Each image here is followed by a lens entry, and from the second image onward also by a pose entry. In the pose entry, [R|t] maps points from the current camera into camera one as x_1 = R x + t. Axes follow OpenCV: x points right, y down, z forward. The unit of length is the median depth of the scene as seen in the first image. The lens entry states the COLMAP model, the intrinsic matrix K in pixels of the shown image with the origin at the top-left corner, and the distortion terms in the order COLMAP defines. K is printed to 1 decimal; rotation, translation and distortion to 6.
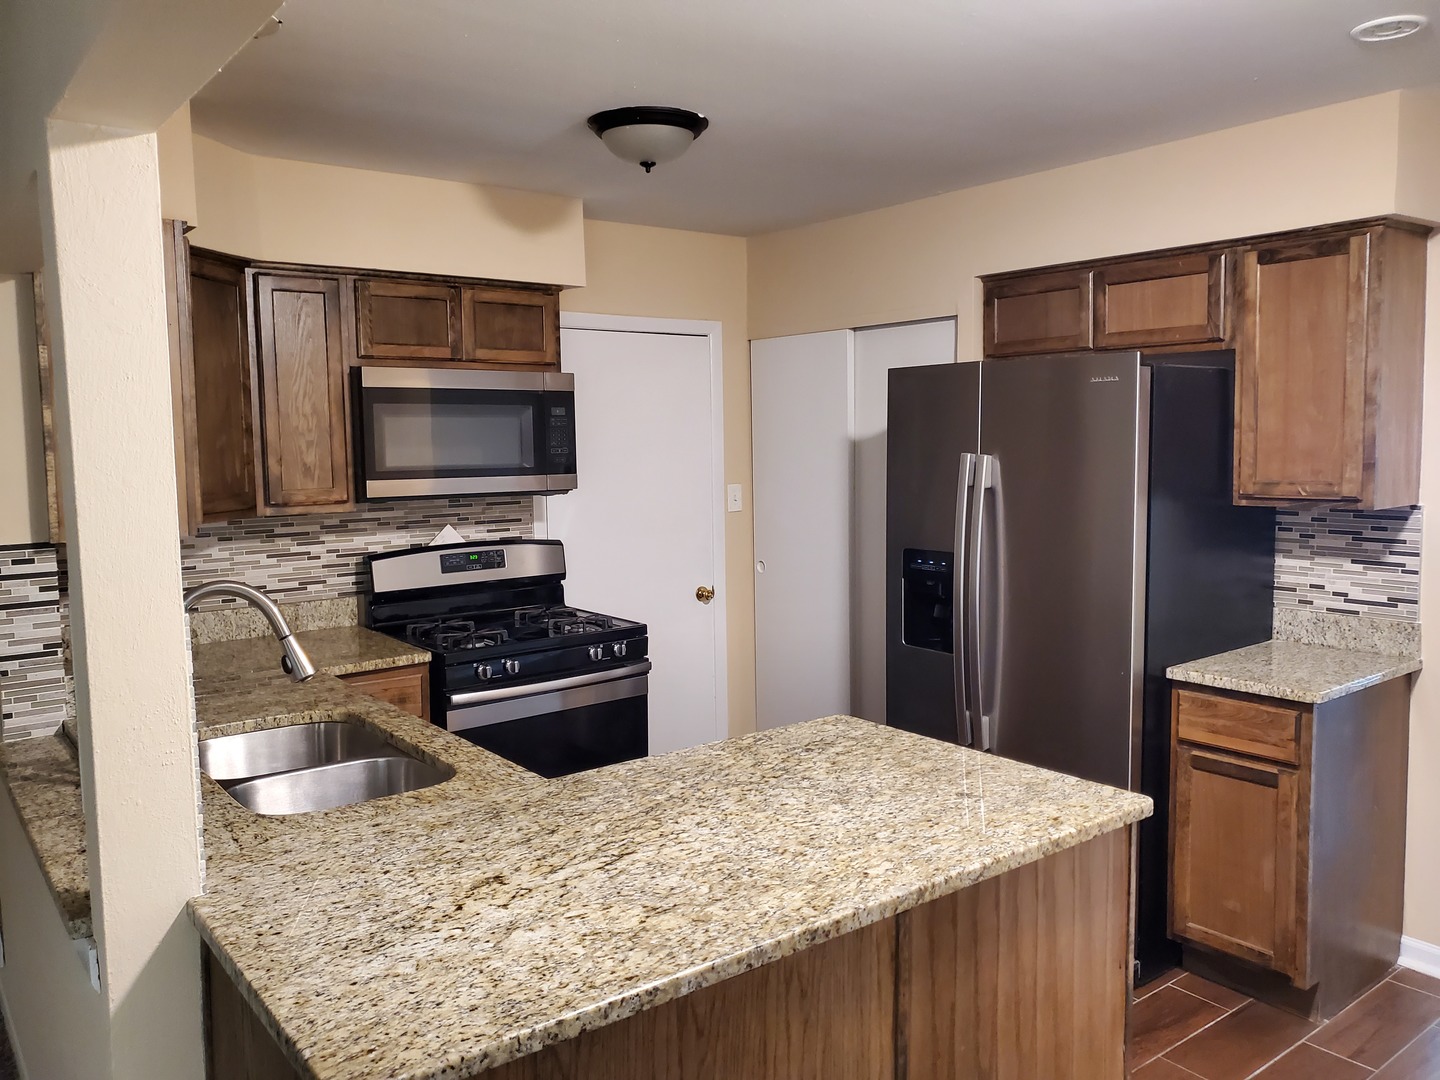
lens RADIAL K [[1093.9, 0, 720.0], [0, 1093.9, 540.0], [0, 0, 1]] dist [0.080326, -0.148210]
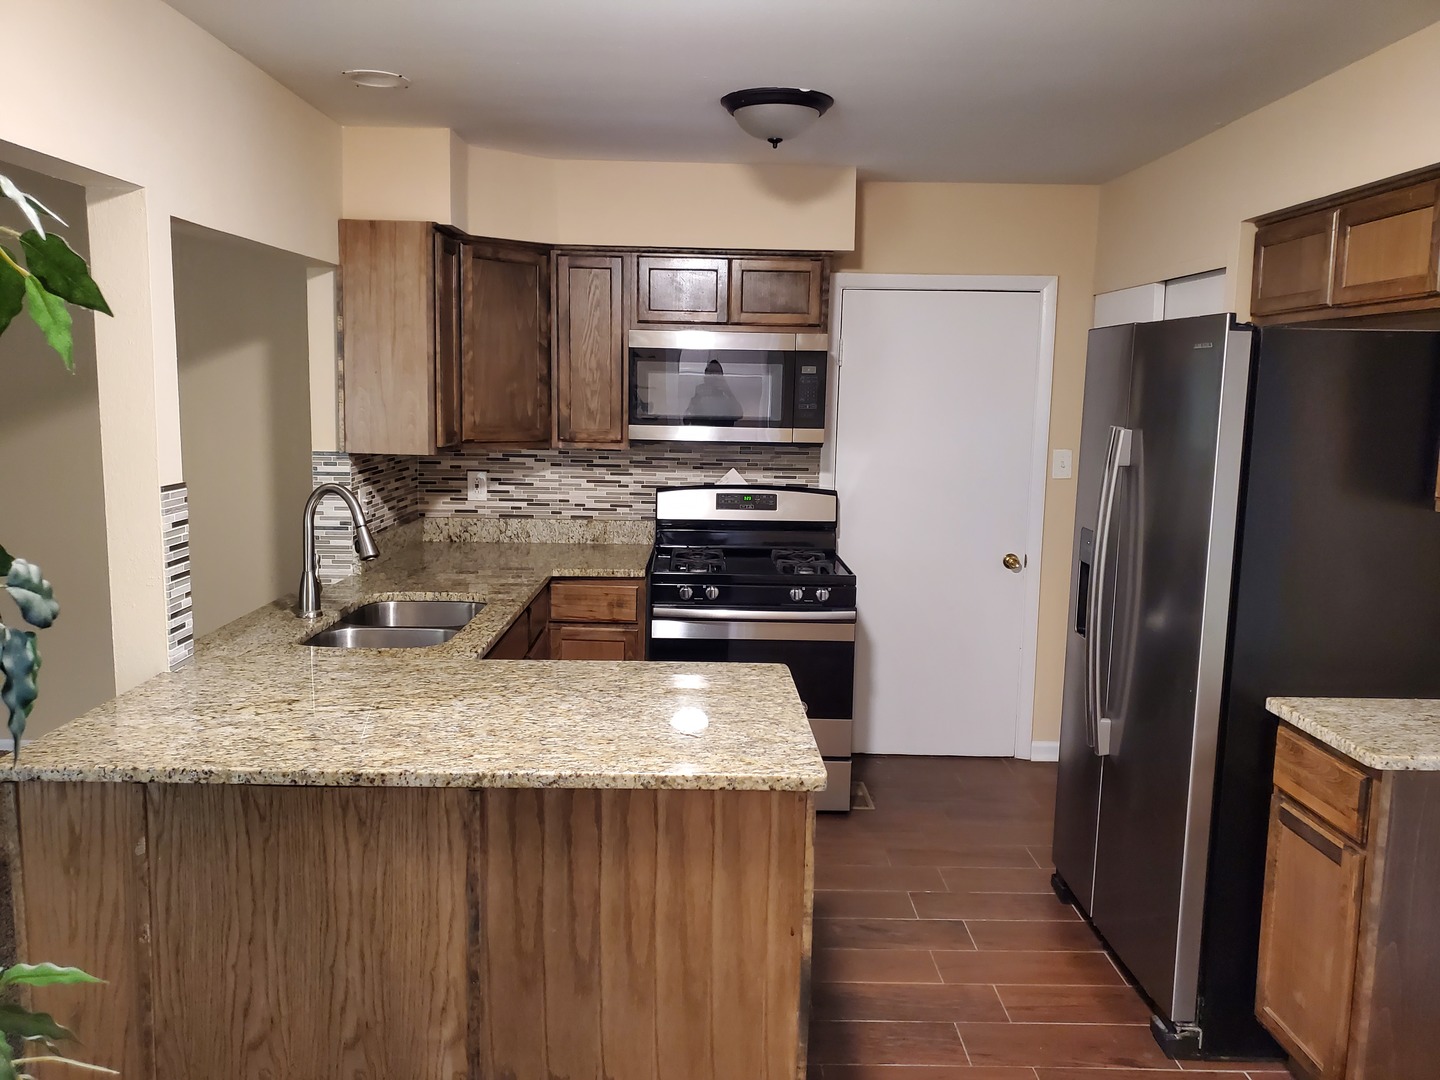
lens RADIAL K [[1106.3, 0, 745.5], [0, 1106.3, 538.8], [0, 0, 1]] dist [0.101157, -0.190670]
pose [[0.806145, 0.110163, -0.581373, 0.821266], [-0.088196, 0.993912, 0.066040, -0.033633], [0.585109, -0.001963, 0.810953, 0.137741]]
